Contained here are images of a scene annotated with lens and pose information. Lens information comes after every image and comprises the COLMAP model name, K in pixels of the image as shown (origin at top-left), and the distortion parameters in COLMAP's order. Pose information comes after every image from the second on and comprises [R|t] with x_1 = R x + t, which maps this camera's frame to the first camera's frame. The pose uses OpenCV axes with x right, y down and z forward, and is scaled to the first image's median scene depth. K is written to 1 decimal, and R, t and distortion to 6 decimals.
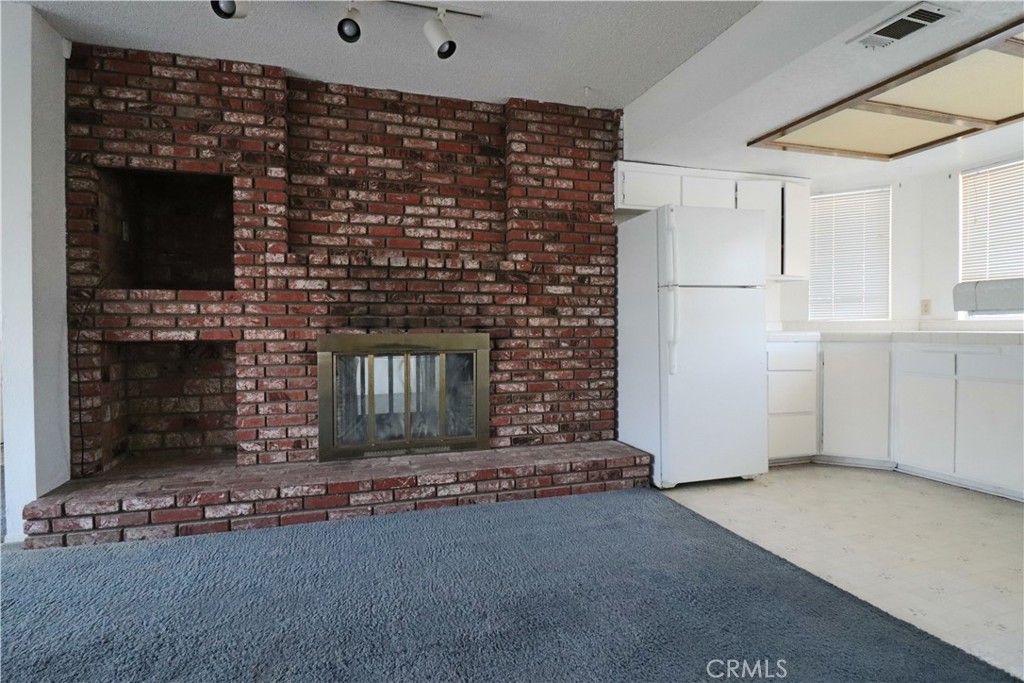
lens RADIAL K [[525.6, 0, 510.8], [0, 525.6, 339.3], [0, 0, 1]] dist [0.001254, -0.015602]
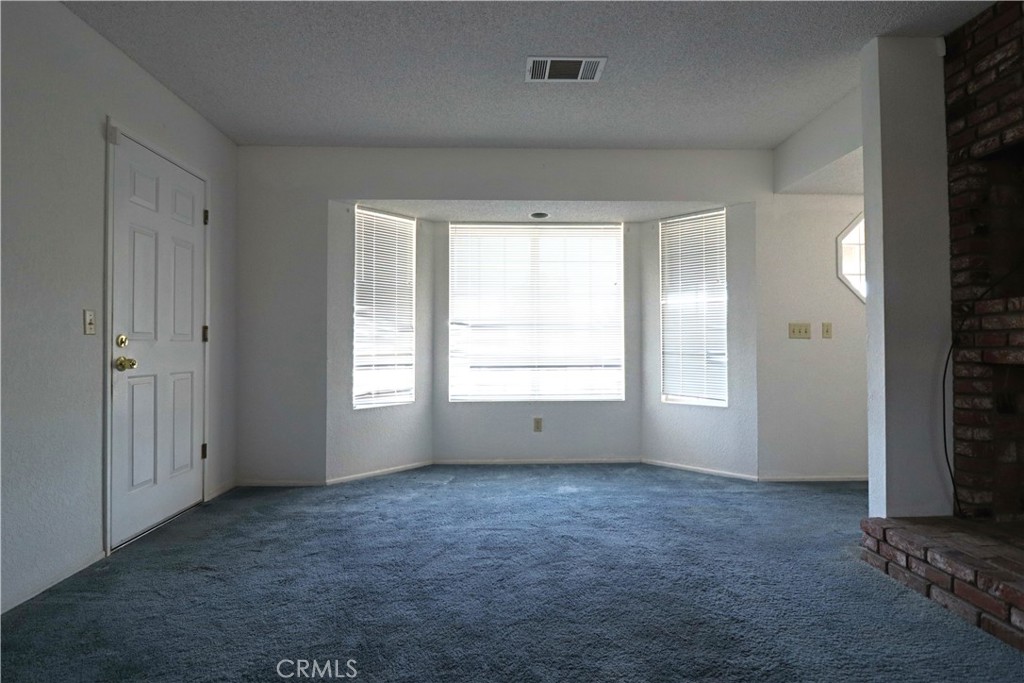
lens RADIAL K [[525.6, 0, 510.8], [0, 525.6, 339.3], [0, 0, 1]] dist [0.001254, -0.015602]
pose [[-0.275772, -0.015242, -0.961102, 0.227715], [-0.017183, 0.999793, -0.010925, -0.011865], [0.961069, 0.013502, -0.275977, 0.491744]]
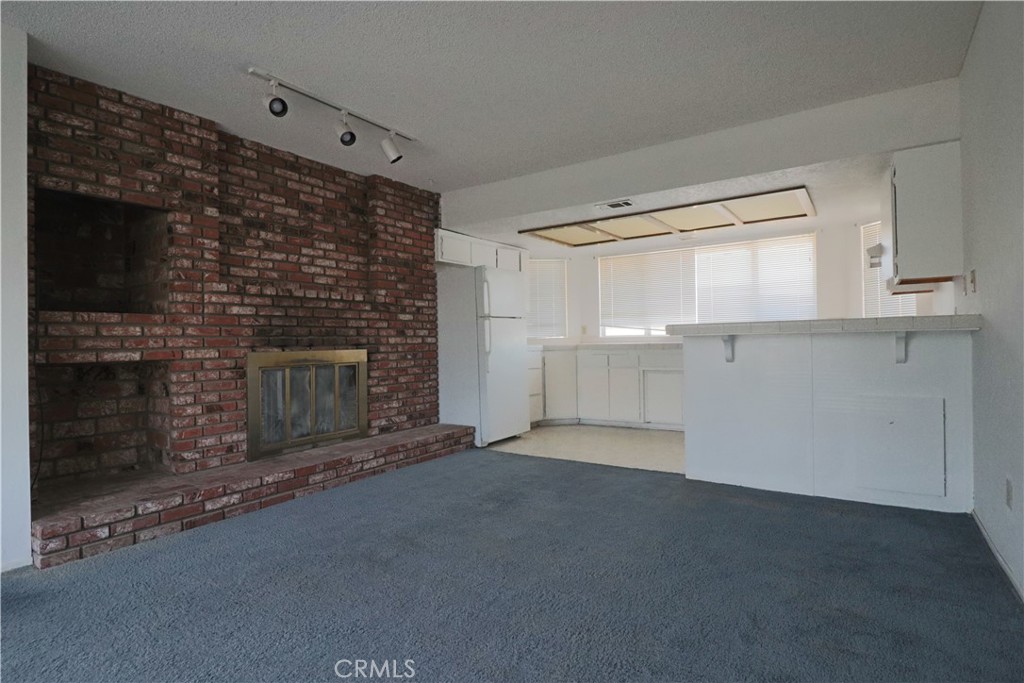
lens RADIAL K [[525.1, 0, 512.0], [0, 525.1, 341.5], [0, 0, 1]] dist [0.001622, -0.016426]
pose [[0.780491, -0.010717, 0.625075, -0.693032], [0.029007, 0.999397, -0.019085, 0.005564], [-0.624493, 0.033027, 0.780331, -0.309970]]
